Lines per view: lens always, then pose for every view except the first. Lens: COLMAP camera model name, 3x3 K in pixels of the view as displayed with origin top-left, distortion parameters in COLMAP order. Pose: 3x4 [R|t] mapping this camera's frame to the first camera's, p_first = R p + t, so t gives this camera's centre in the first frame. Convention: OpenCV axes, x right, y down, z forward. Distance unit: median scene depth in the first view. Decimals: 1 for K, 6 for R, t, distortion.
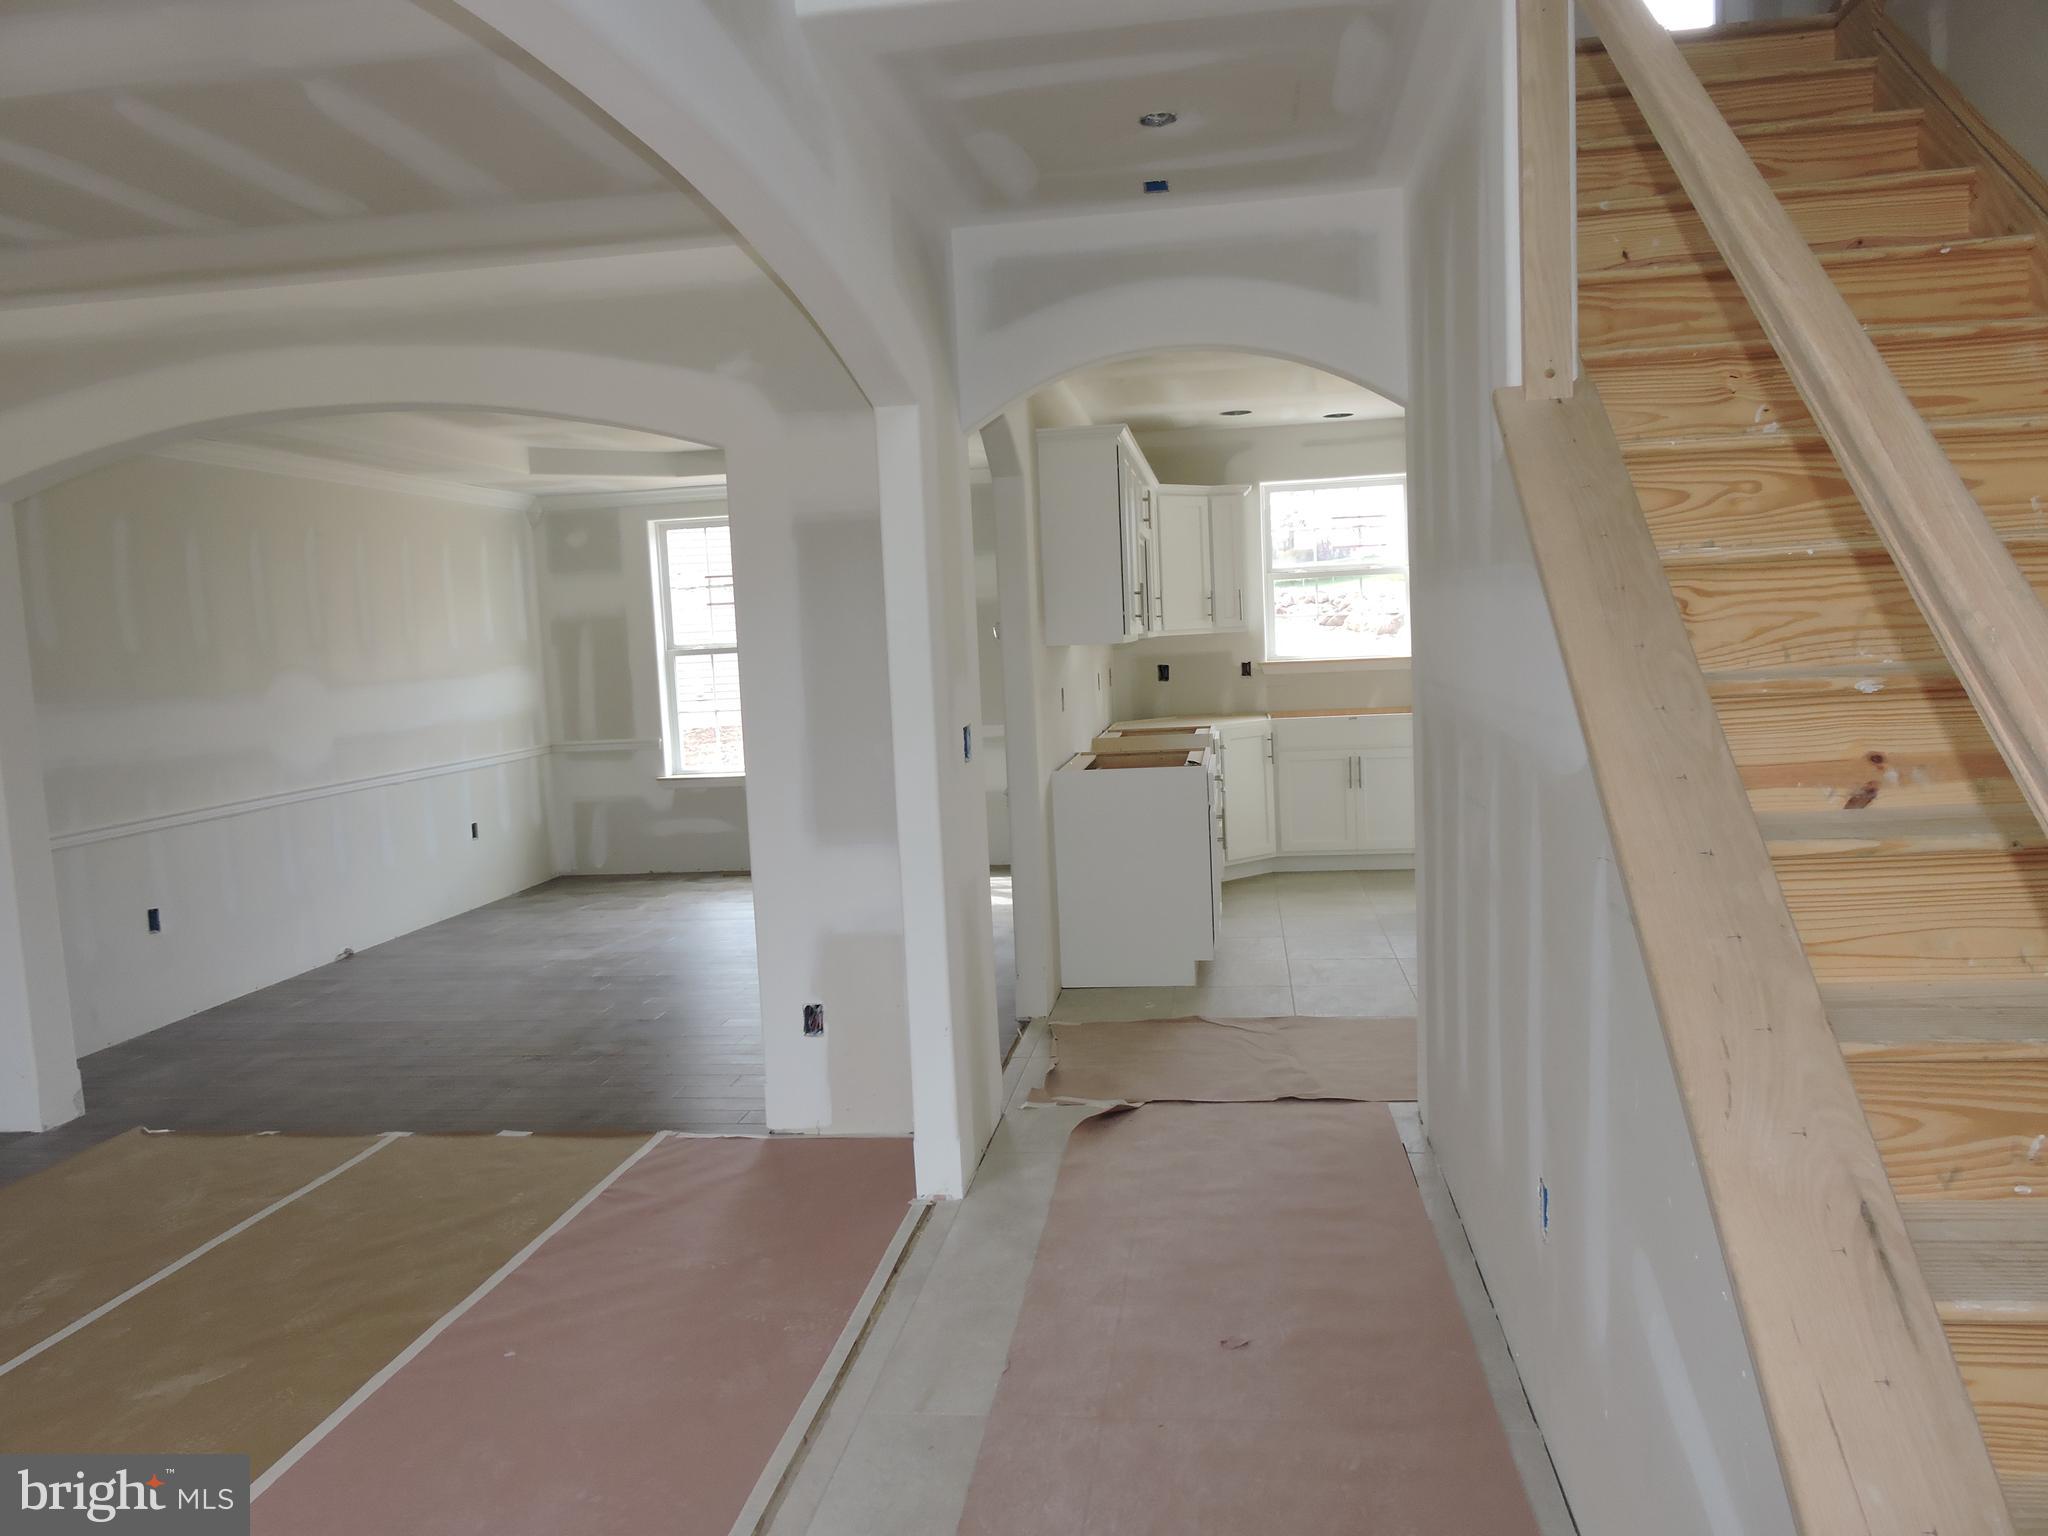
lens RADIAL K [[1436.2, 0, 1024.0], [0, 1436.2, 768.0], [0, 0, 1]] dist [-0.005225, -0.006664]
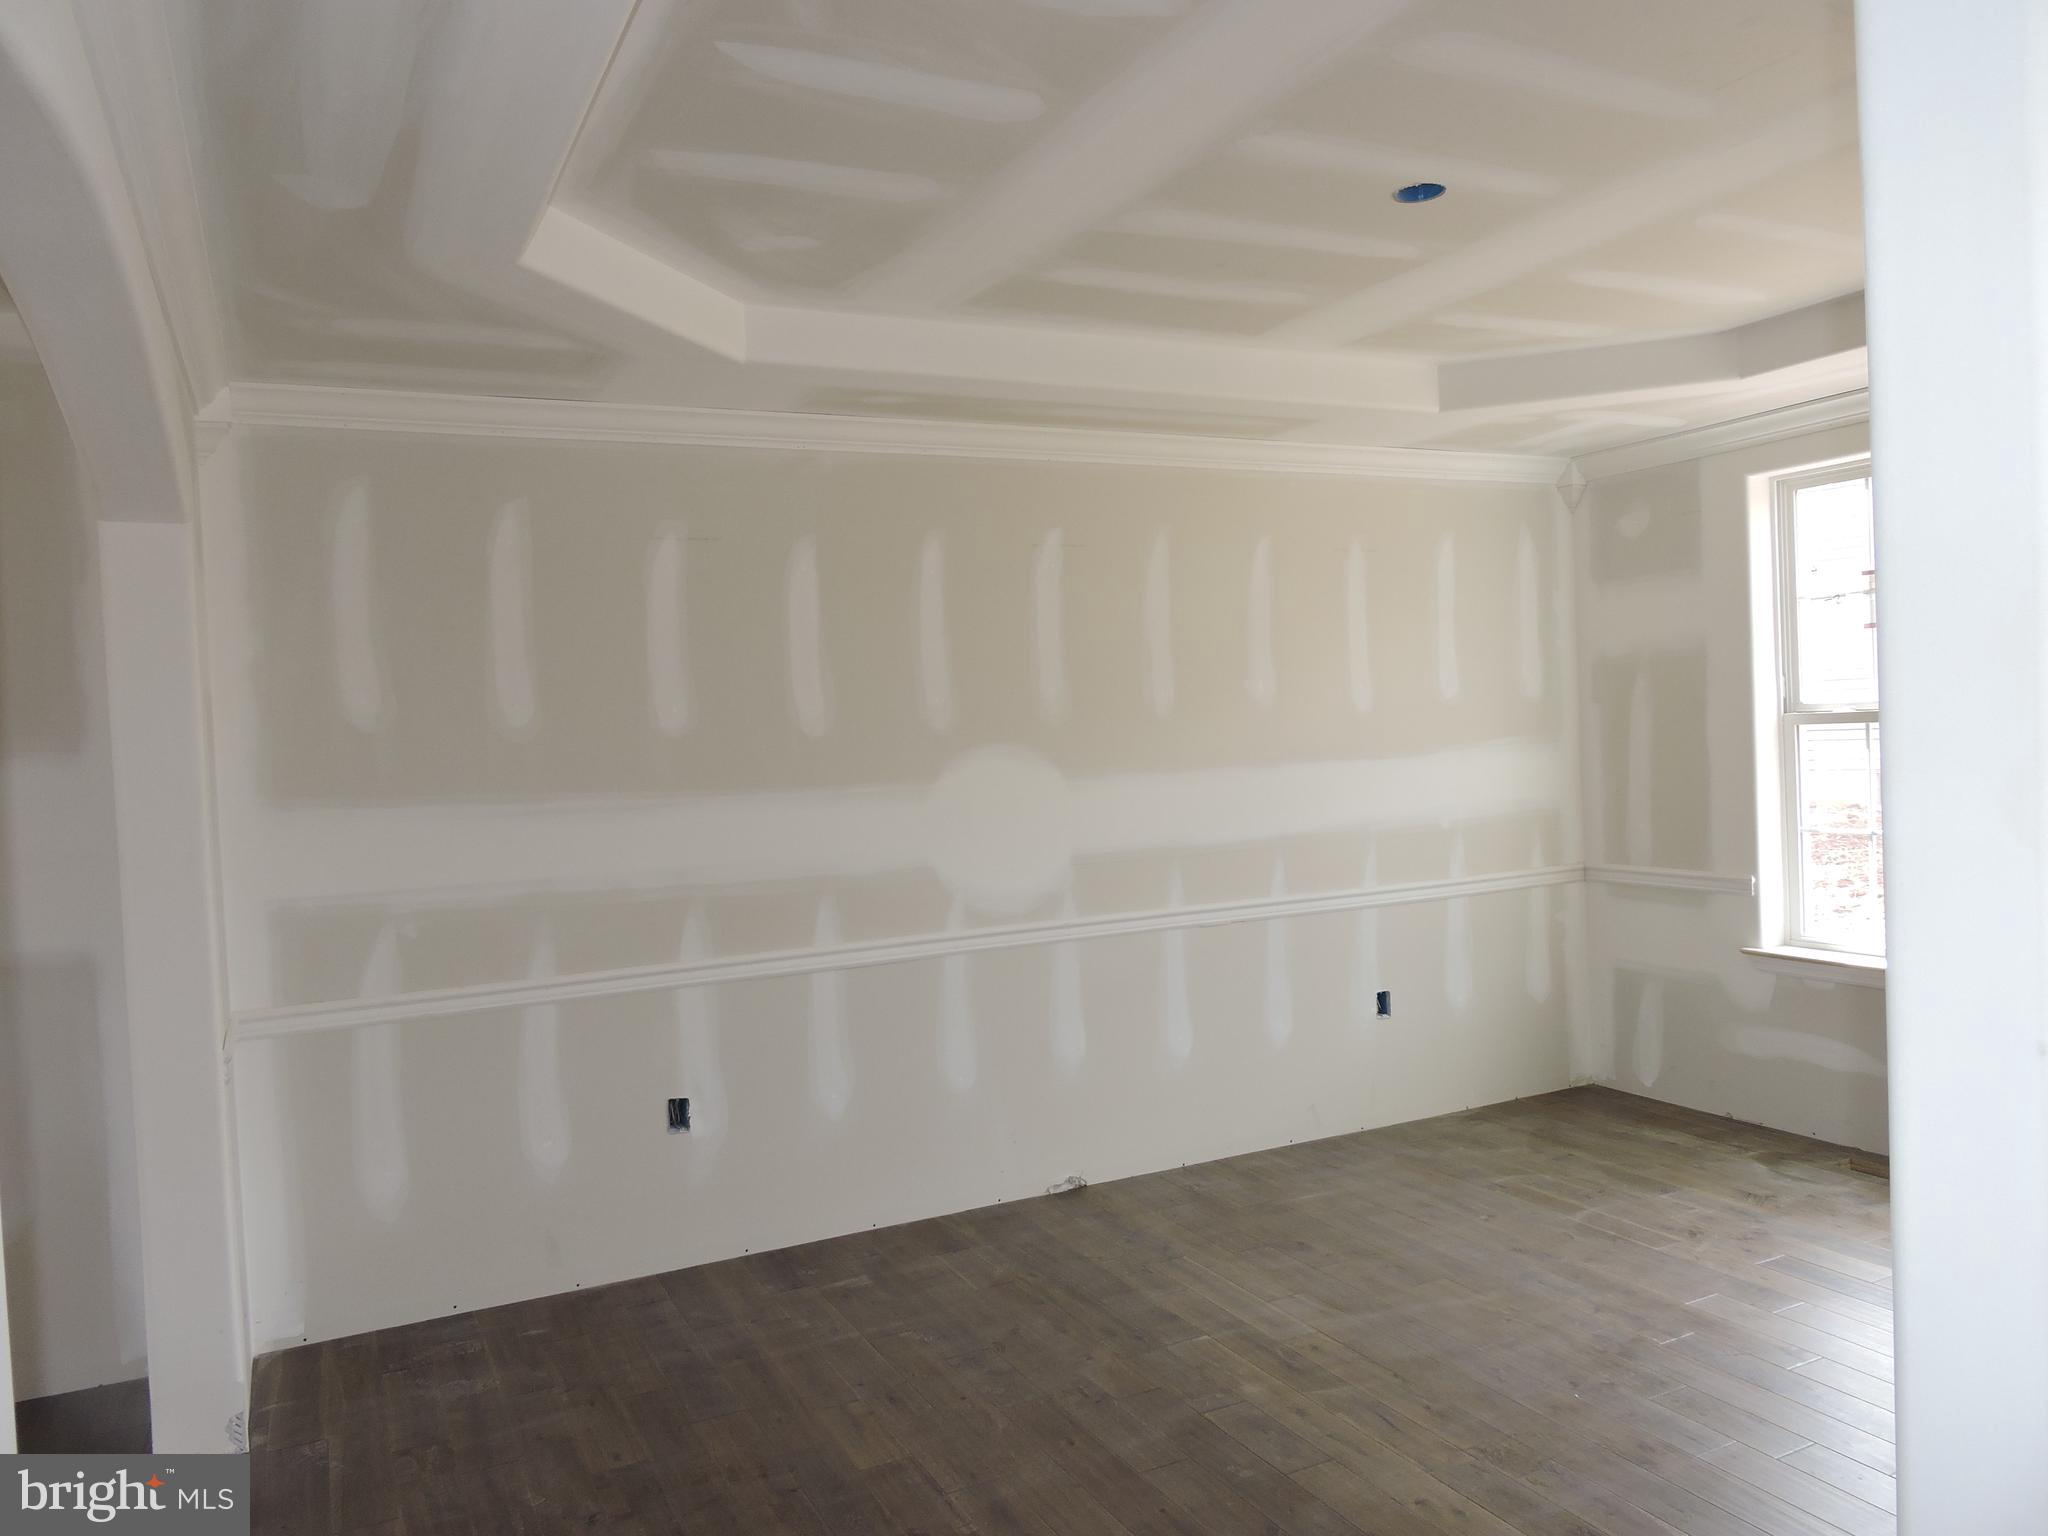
lens RADIAL K [[1436.2, 0, 1024.0], [0, 1436.2, 768.0], [0, 0, 1]] dist [-0.005225, -0.006664]
pose [[0.566232, 0.042803, -0.823134, 0.041045], [-0.061676, 0.998051, 0.009472, -0.060554], [0.821935, 0.045405, 0.567768, 0.569934]]
